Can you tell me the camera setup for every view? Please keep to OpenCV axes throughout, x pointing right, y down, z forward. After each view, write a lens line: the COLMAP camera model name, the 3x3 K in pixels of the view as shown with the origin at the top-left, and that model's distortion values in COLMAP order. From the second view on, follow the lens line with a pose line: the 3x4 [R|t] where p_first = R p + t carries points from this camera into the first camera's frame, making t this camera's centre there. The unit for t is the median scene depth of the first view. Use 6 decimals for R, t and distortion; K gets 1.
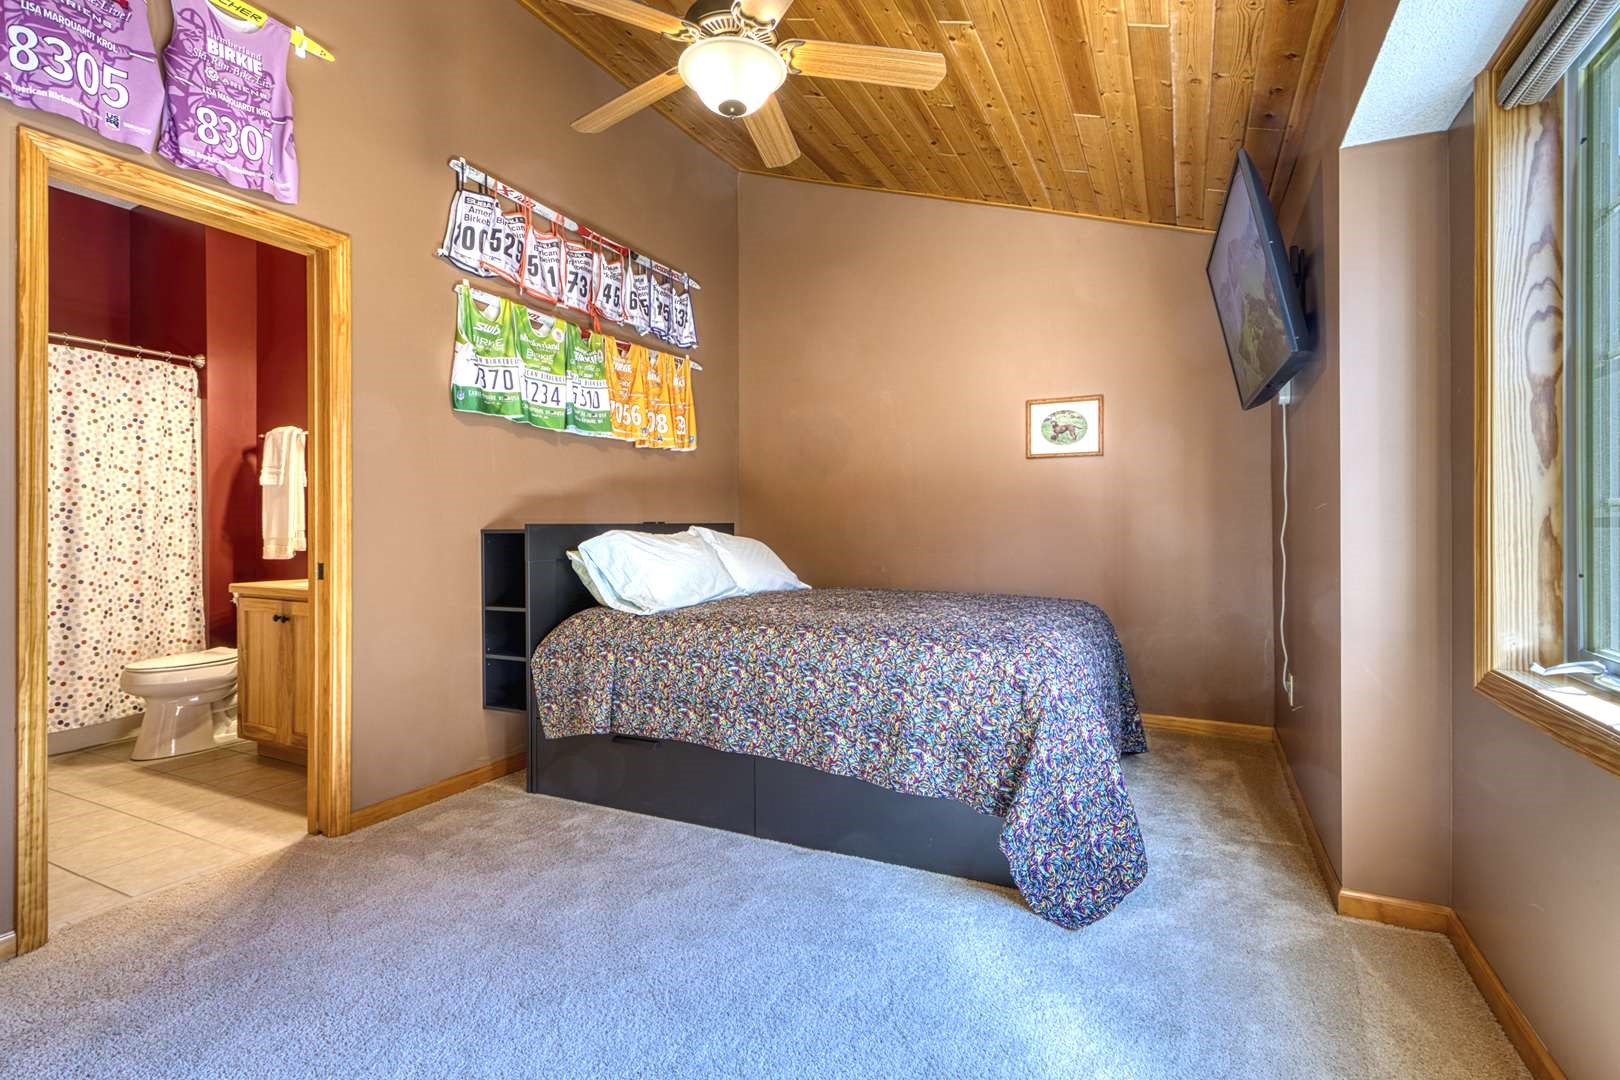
lens RADIAL K [[784.3, 0, 801.5], [0, 784.3, 525.6], [0, 0, 1]] dist [0.002180, -0.000079]
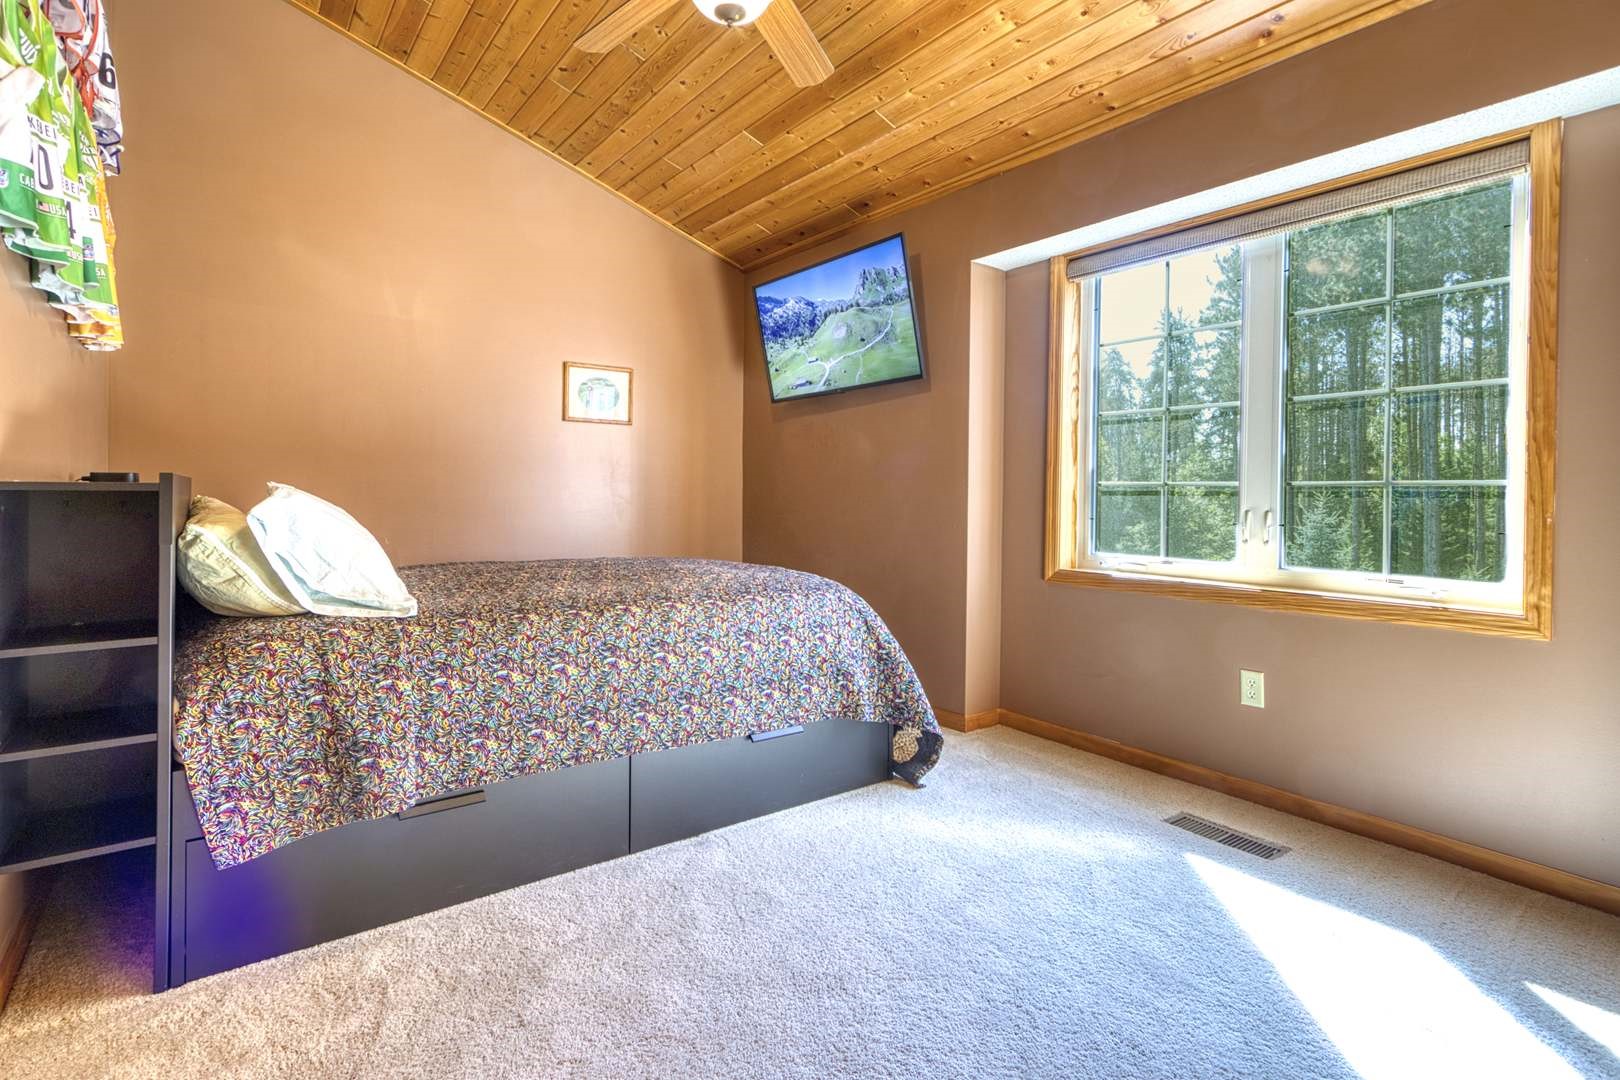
lens RADIAL K [[784.3, 0, 746.1], [0, 784.3, 496.1], [0, 0, 1]] dist [0.002180, -0.000079]
pose [[0.469021, 0.000891, 0.883187, -0.471395], [-0.005620, 0.999982, 0.001975, 0.007915], [-0.883169, -0.005890, 0.469018, 0.318818]]
